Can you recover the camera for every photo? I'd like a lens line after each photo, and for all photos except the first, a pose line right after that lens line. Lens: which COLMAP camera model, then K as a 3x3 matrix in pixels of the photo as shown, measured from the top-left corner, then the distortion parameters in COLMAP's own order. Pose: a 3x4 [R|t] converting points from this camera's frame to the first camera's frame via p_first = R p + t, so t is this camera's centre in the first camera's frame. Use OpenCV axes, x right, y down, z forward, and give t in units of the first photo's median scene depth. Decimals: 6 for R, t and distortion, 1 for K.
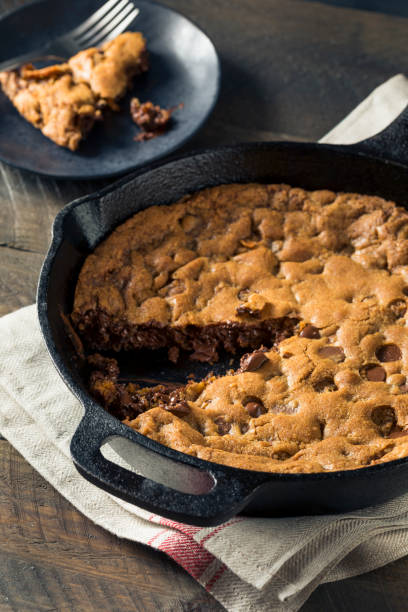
lens RADIAL K [[1914.4, 0, 204.1], [0, 1914.4, 327.7], [0, 0, 1]] dist [-0.029175, -0.334927]
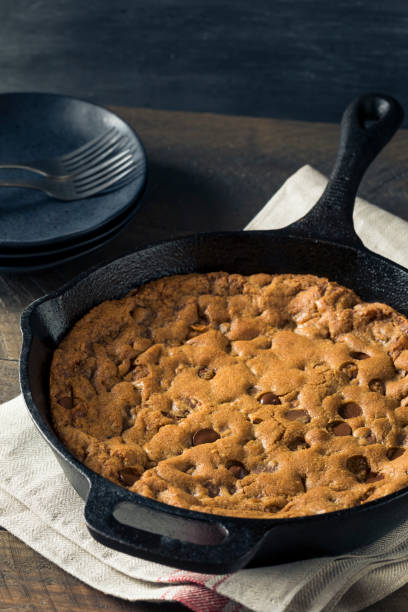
lens RADIAL K [[1978.9, 0, 212.5], [0, 1978.9, 306.0], [0, 0, 1]] dist [-0.007850, 0.397266]
pose [[0.985903, -0.090934, 0.140452, -0.125202], [0.105529, 0.989354, -0.100213, 0.056398], [-0.129844, 0.113622, 0.985003, -0.086885]]
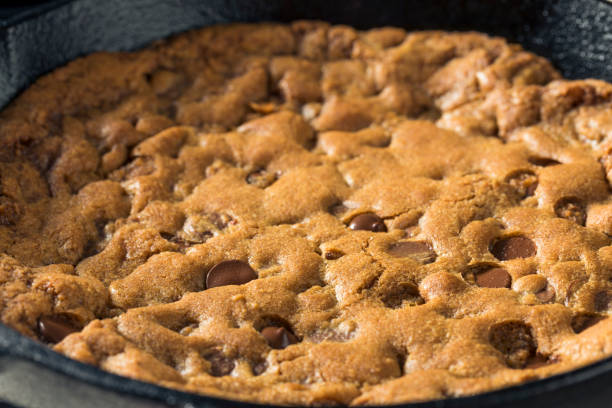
lens RADIAL K [[2057.4, 0, 306.0], [0, 2057.4, 204.0], [0, 0, 1]] dist [-0.081929, 1.836424]
pose [[0.999134, -0.030609, 0.028186, 0.017976], [0.035467, 0.980716, -0.192195, 0.111357], [-0.021760, 0.193028, 0.980952, 0.387537]]
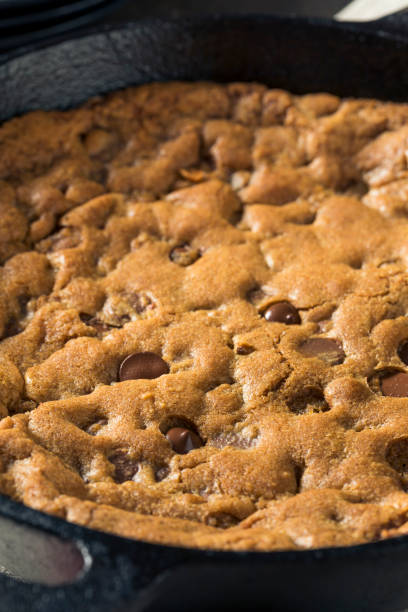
lens RADIAL K [[2057.4, 0, 204.0], [0, 2057.4, 306.0], [0, 0, 1]] dist [-0.081929, 1.836424]
pose [[0.999555, 0.019729, -0.022373, 0.043004], [-0.021014, 0.998052, -0.058738, 0.036349], [0.021171, 0.059182, 0.998023, 0.362609]]
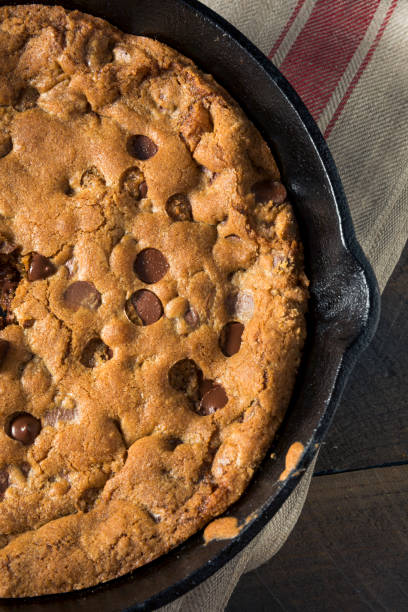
lens RADIAL K [[1027.9, 0, 204.0], [0, 1027.9, 306.0], [0, 0, 1]] dist [0.028055, 0.085085]
pose [[0.910936, -0.405458, 0.076154, 0.075244], [0.276211, 0.736527, 0.617443, -0.212774], [-0.306437, -0.541417, 0.782920, 0.641063]]
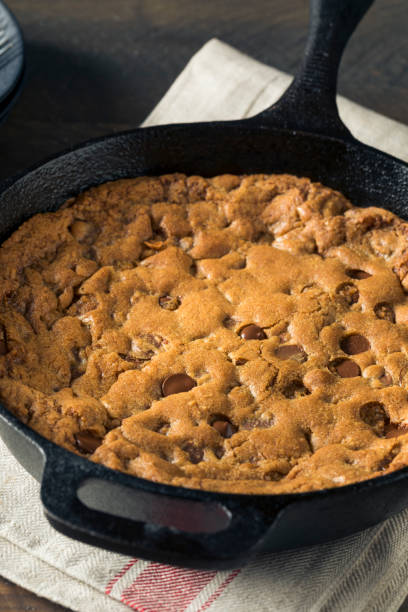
lens RADIAL K [[1914.4, 0, 204.1], [0, 1914.4, 327.7], [0, 0, 1]] dist [-0.029175, -0.334927]
pose [[0.968206, -0.130845, 0.213207, -0.144822], [0.139612, 0.989851, -0.026525, 0.018724], [-0.207573, 0.055448, 0.976647, 0.170625]]
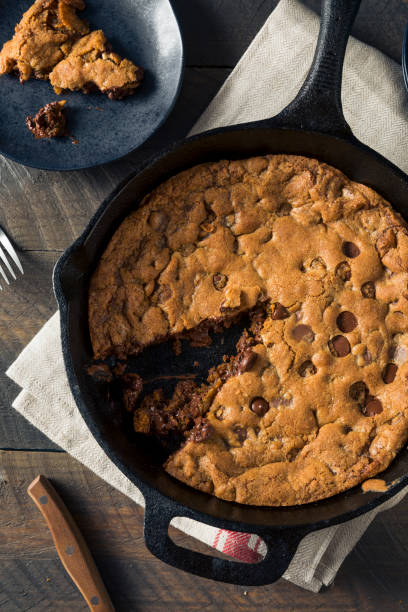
lens RADIAL K [[793.0, 0, 204.0], [0, 793.0, 306.0], [0, 0, 1]] dist [0.013774, 0.021929]
pose [[0.965470, -0.258763, 0.030170, -0.007555], [0.187185, 0.769585, 0.610491, -0.320411], [-0.181191, -0.583764, 0.791448, 0.585834]]
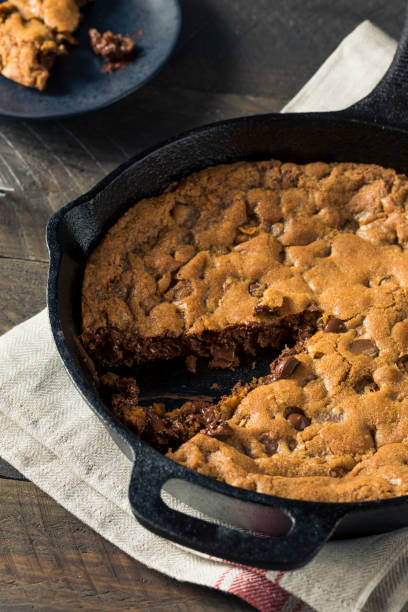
lens RADIAL K [[1914.4, 0, 204.1], [0, 1914.4, 327.7], [0, 0, 1]] dist [-0.029175, -0.334927]
pose [[0.985628, -0.107649, 0.130187, -0.126716], [0.095384, 0.990698, 0.097051, -0.091356], [-0.139424, -0.083238, 0.986728, 0.083634]]
